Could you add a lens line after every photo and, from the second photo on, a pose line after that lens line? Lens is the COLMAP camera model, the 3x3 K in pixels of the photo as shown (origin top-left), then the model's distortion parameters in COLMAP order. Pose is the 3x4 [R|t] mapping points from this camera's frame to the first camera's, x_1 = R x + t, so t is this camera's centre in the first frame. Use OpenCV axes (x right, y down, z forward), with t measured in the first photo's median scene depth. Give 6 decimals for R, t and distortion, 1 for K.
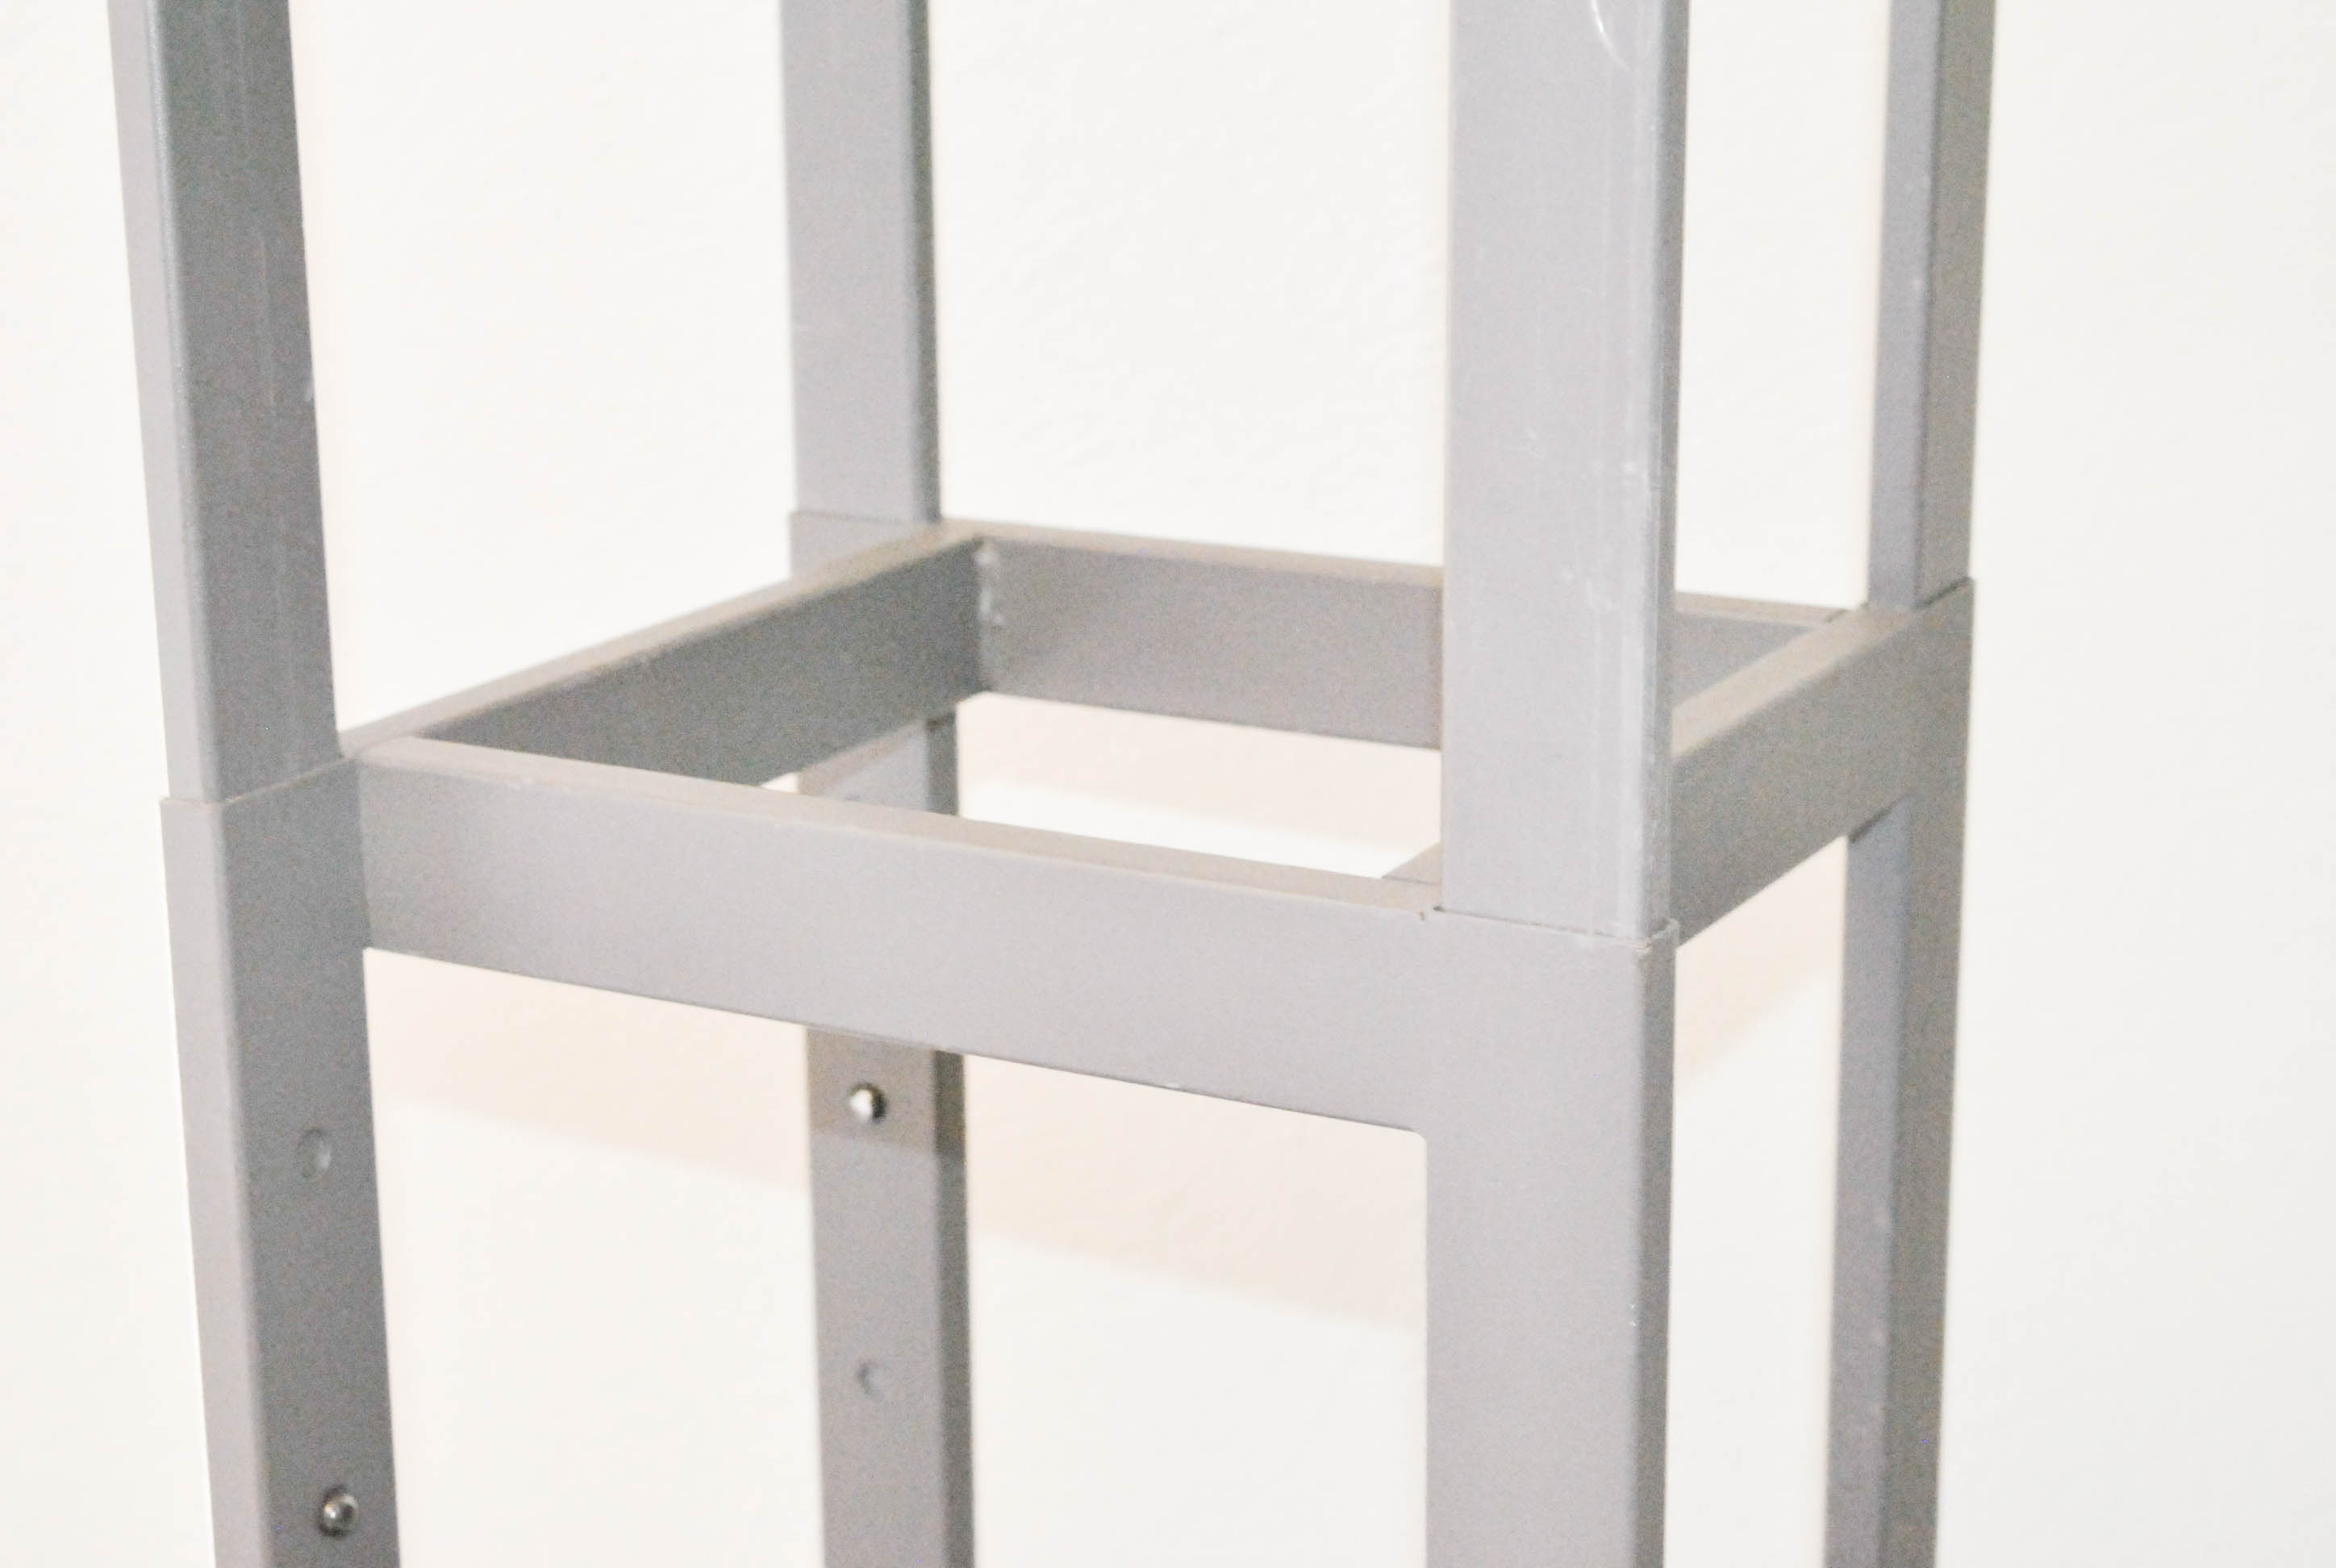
lens RADIAL K [[4460.5, 0, 1165.4], [0, 4460.5, 789.5], [0, 0, 1]] dist [0.014993, 0.000000]
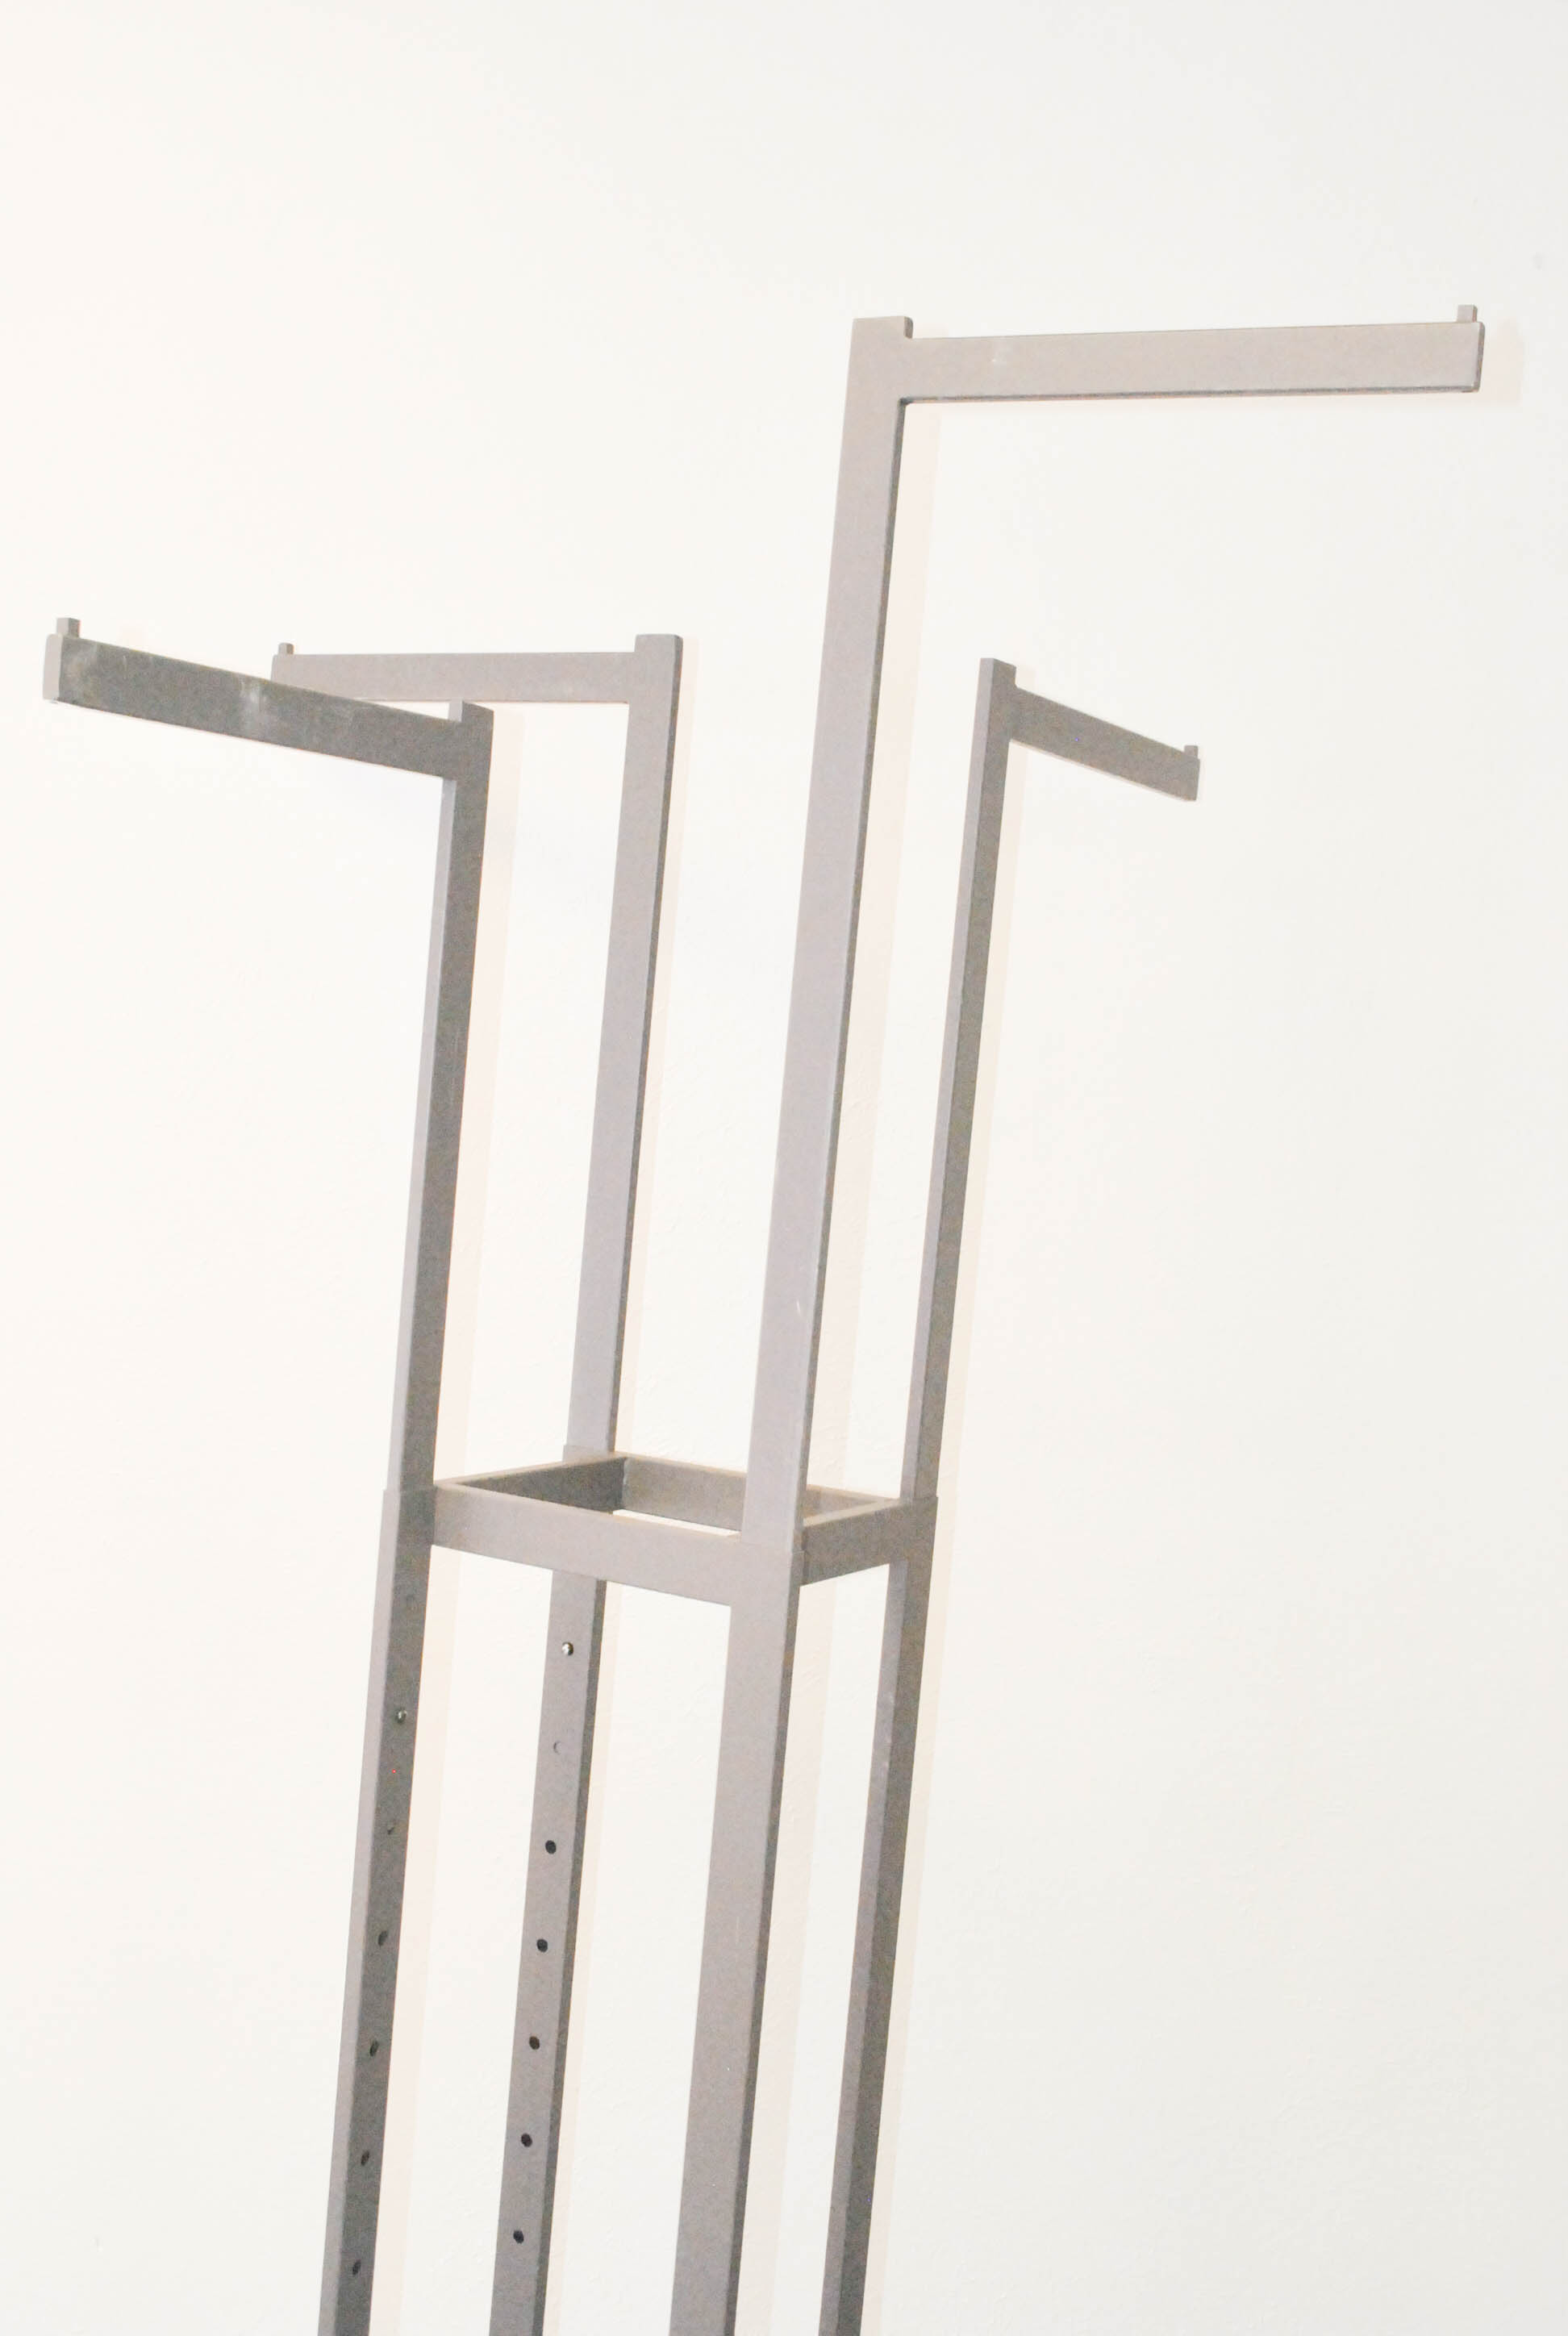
lens RADIAL K [[2829.6, 0, 793.9], [0, 2829.6, 1166.0], [0, 0, 1]] dist [-0.020917, 0.000000]
pose [[0.995256, 0.097255, 0.002695, 0.051891], [-0.094300, 0.971101, -0.219250, 0.174499], [-0.023941, 0.217956, 0.975665, -1.004444]]
